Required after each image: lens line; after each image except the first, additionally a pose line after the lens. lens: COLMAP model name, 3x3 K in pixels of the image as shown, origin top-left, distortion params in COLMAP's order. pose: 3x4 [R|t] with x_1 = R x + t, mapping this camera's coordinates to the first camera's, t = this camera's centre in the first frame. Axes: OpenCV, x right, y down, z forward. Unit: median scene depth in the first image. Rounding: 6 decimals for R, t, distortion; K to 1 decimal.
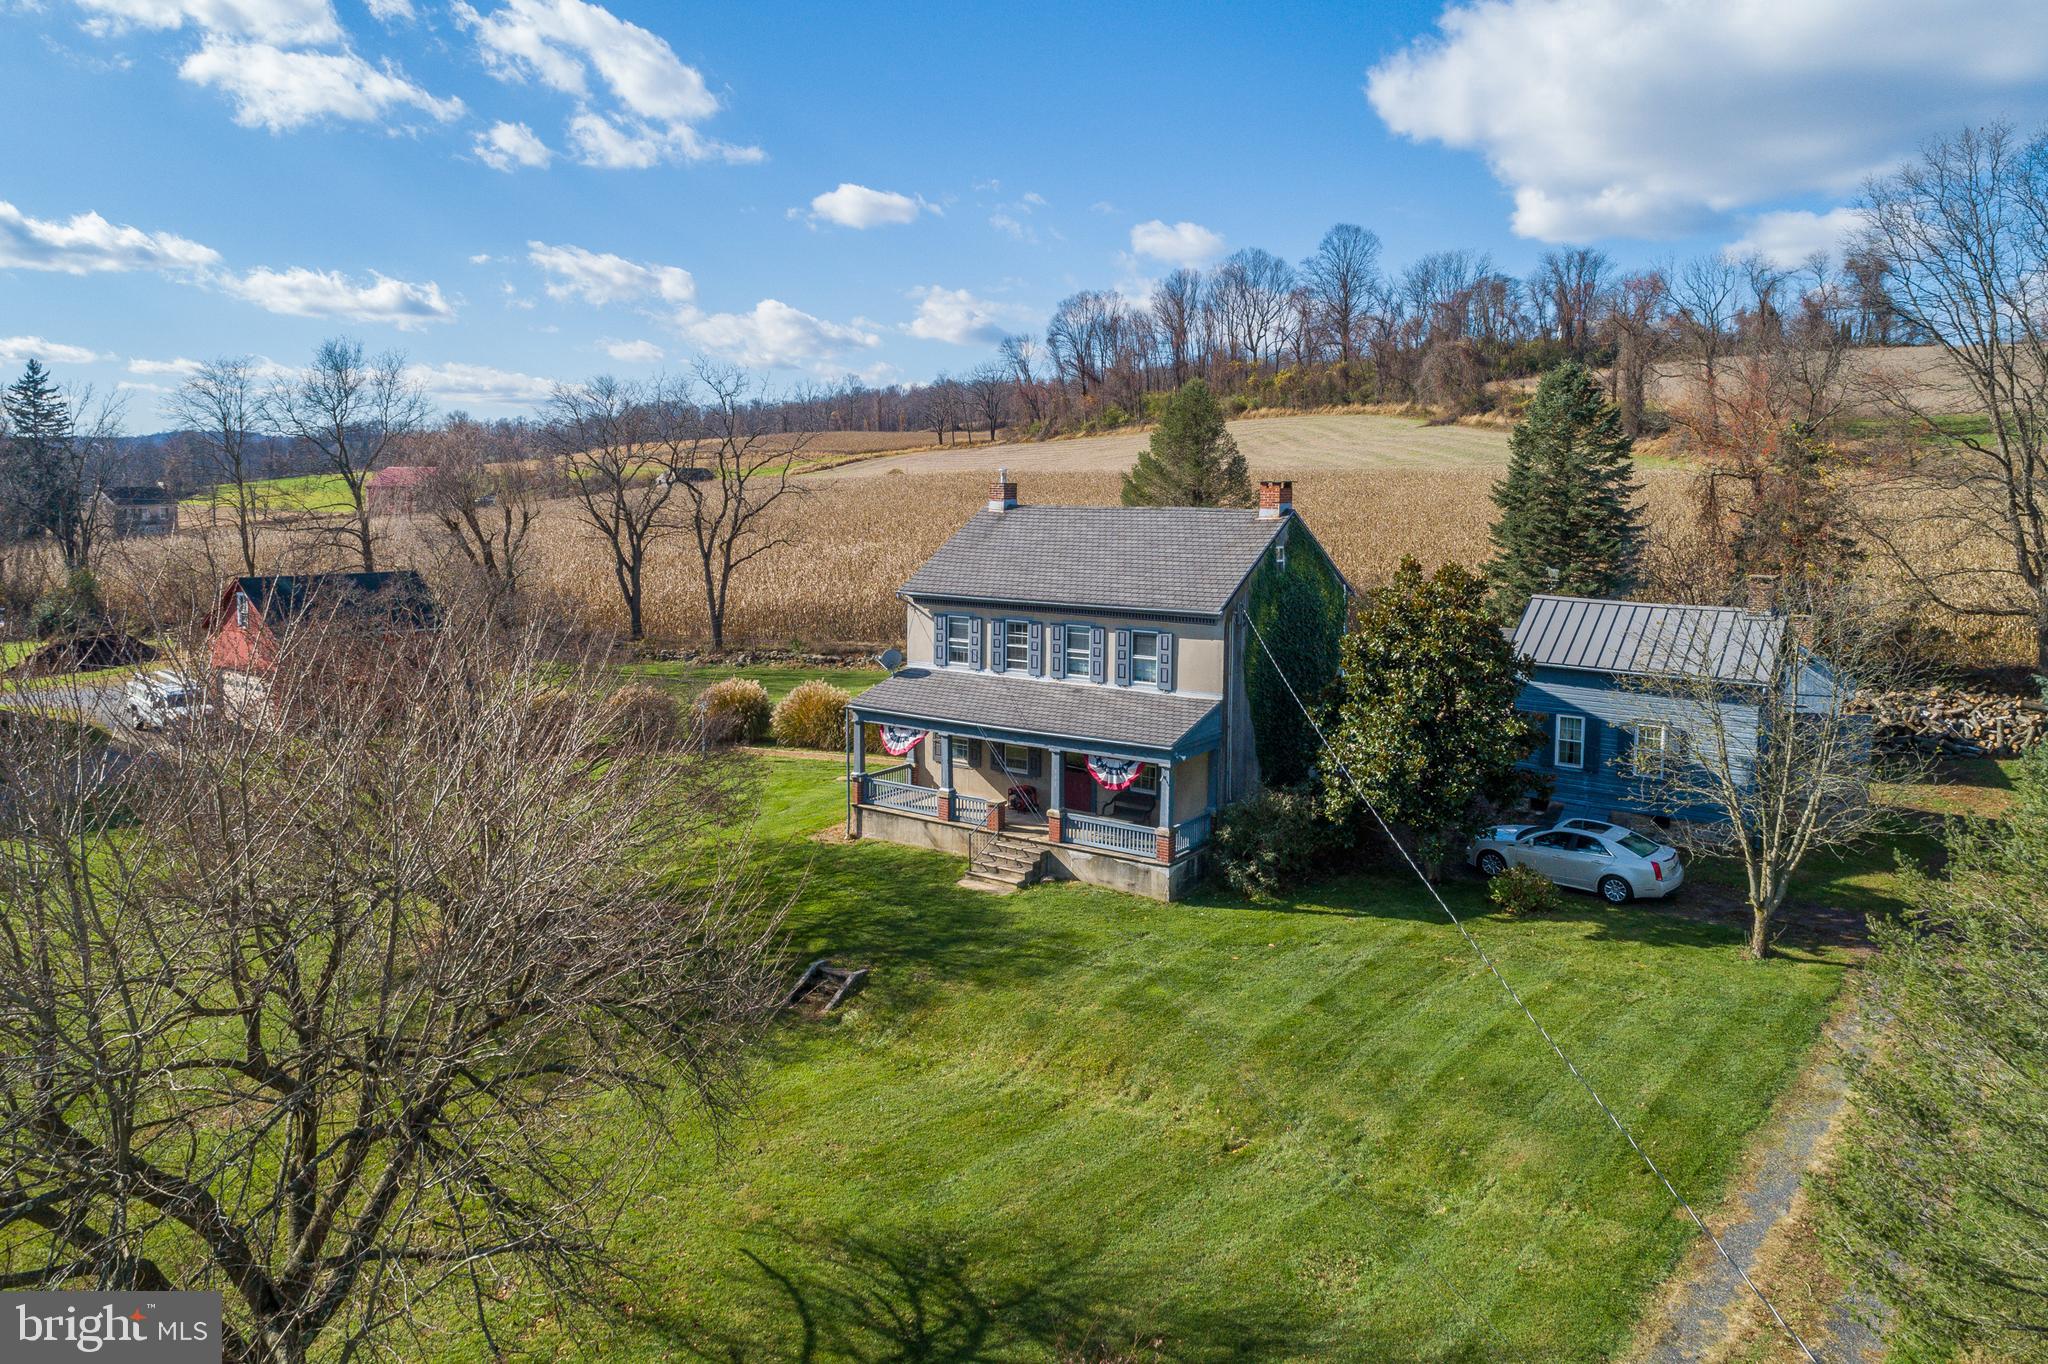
lens RADIAL K [[1386.4, 0, 993.9], [0, 1386.4, 609.8], [0, 0, 1]] dist [-0.005329, 0.004043]
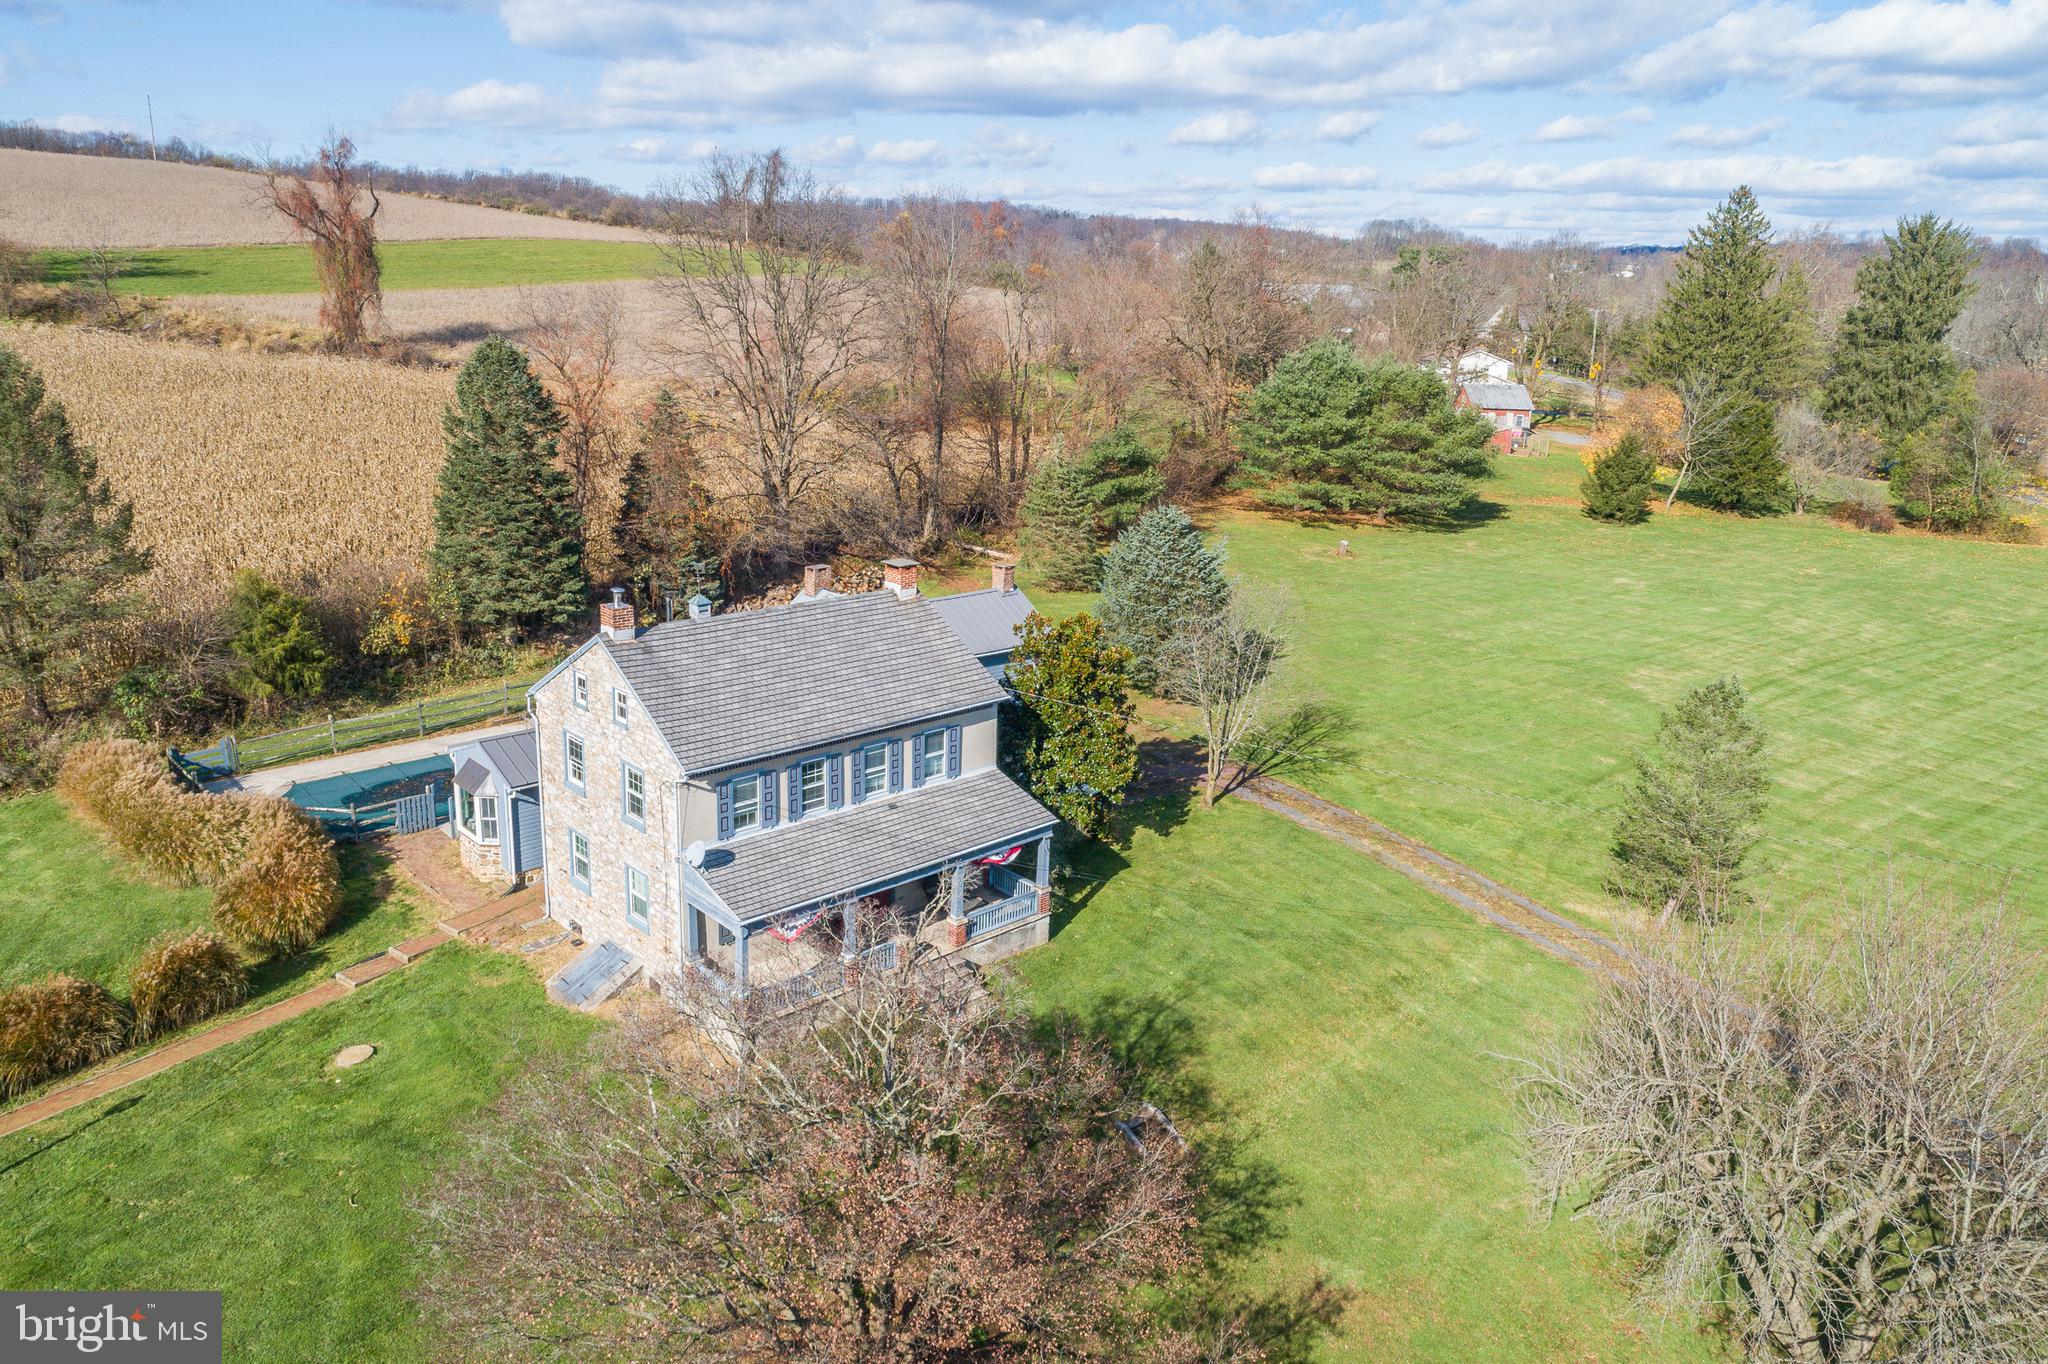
lens RADIAL K [[1420.9, 0, 990.3], [0, 1420.9, 676.0], [0, 0, 1]] dist [-0.007793, 0.000179]
pose [[0.194750, -0.266341, 0.943999, -0.848363], [0.062969, 0.963837, 0.258947, -0.287268], [-0.978830, 0.009012, 0.204478, 0.683127]]
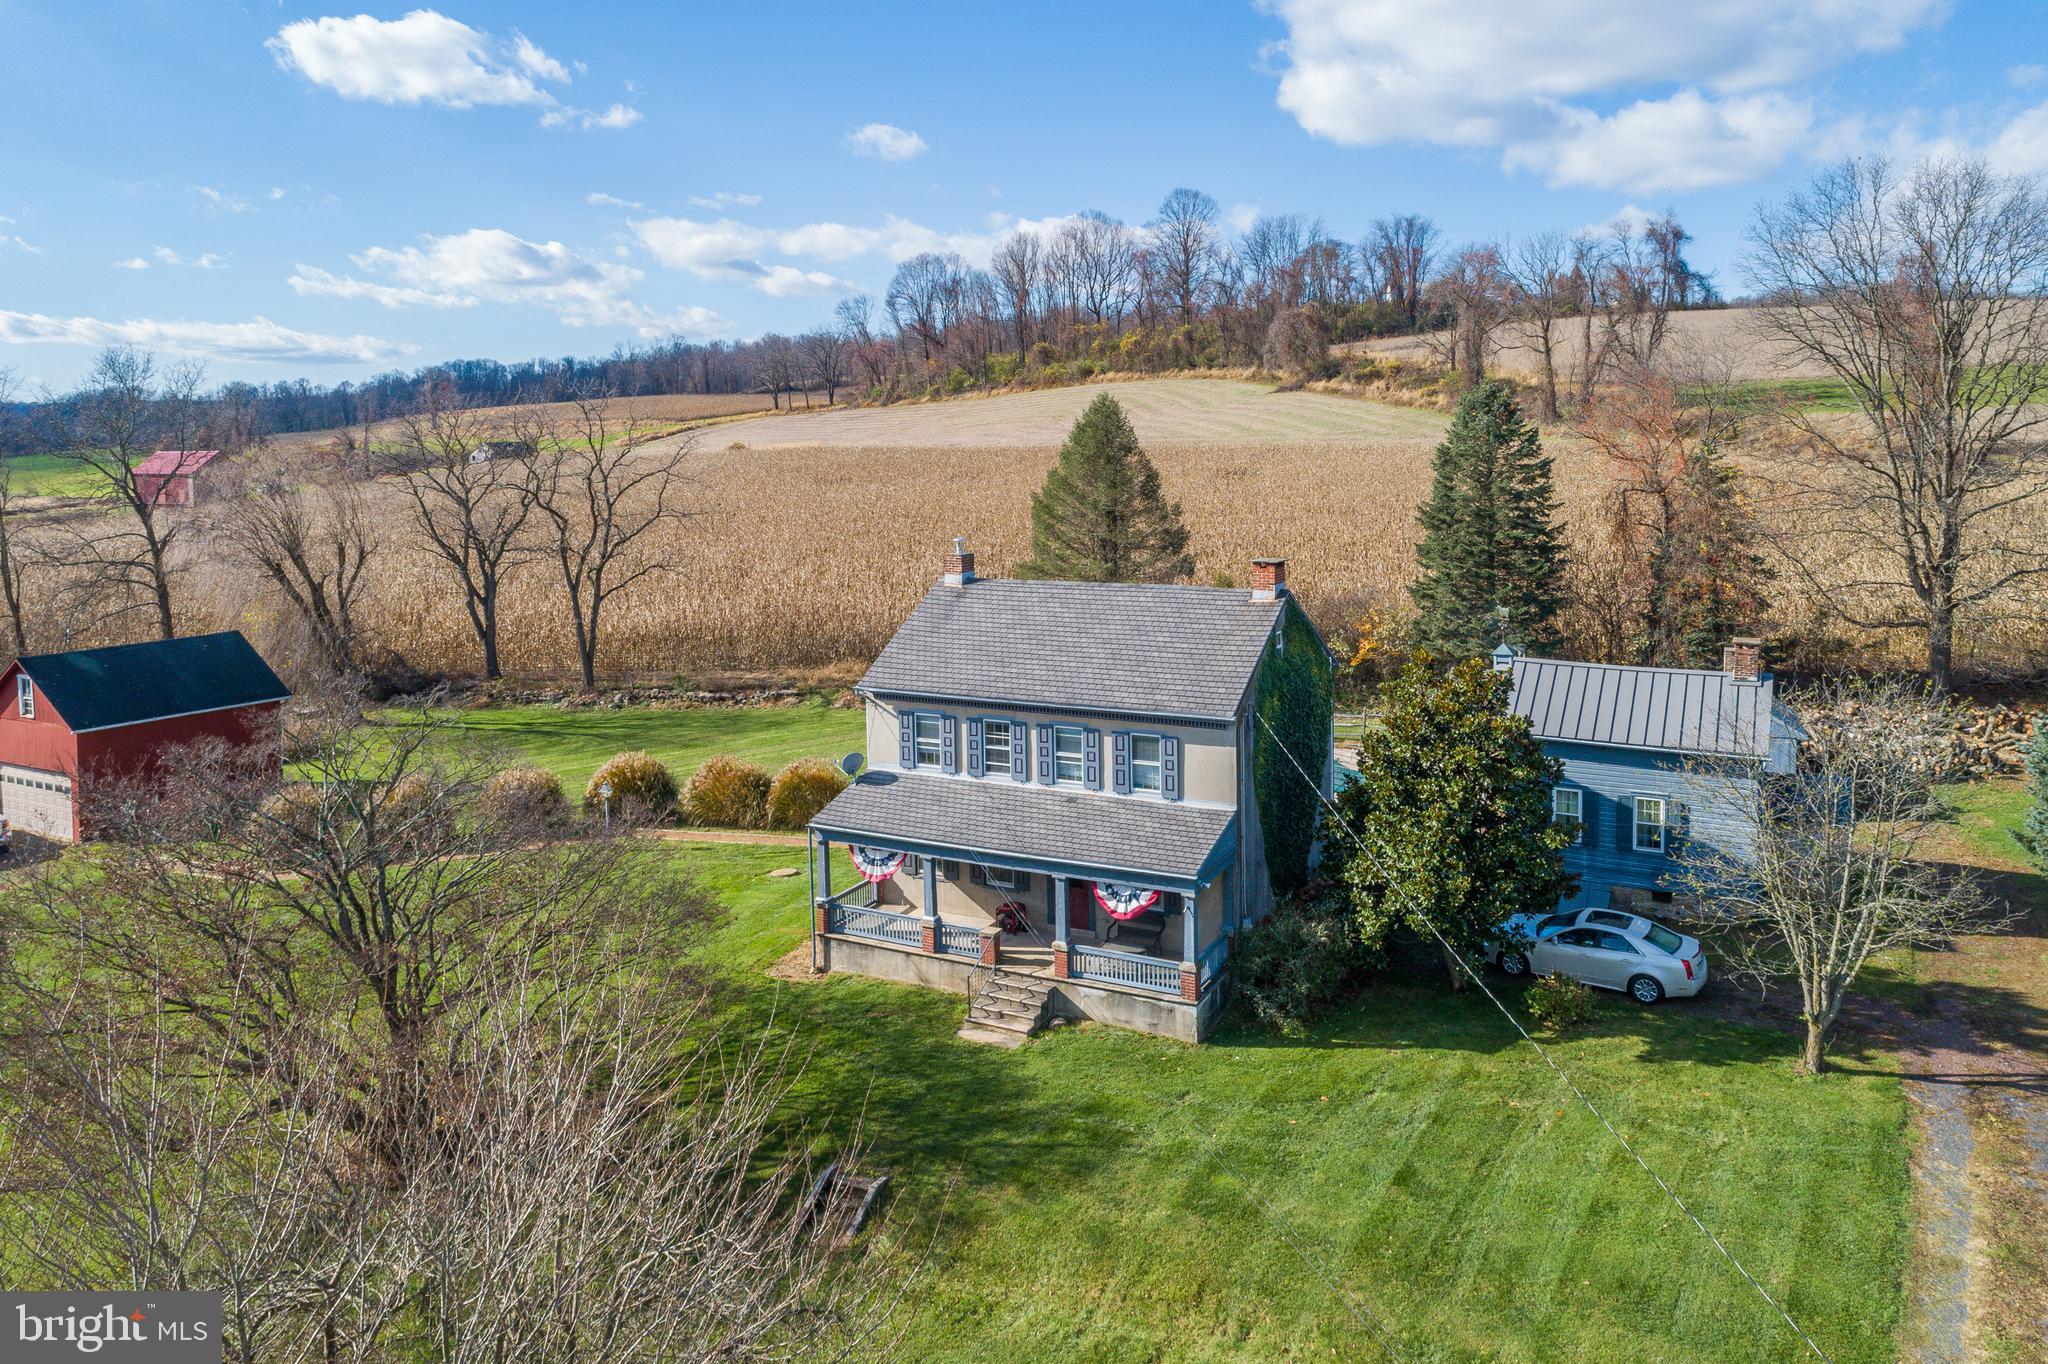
lens RADIAL K [[1405.0, 0, 1054.5], [0, 1405.0, 551.6], [0, 0, 1]] dist [-0.004683, 0.002265]
pose [[0.986509, -0.033624, 0.160215, -0.089538], [0.034960, 0.999373, -0.005524, -0.096083], [-0.159929, 0.011051, 0.987067, 0.083097]]
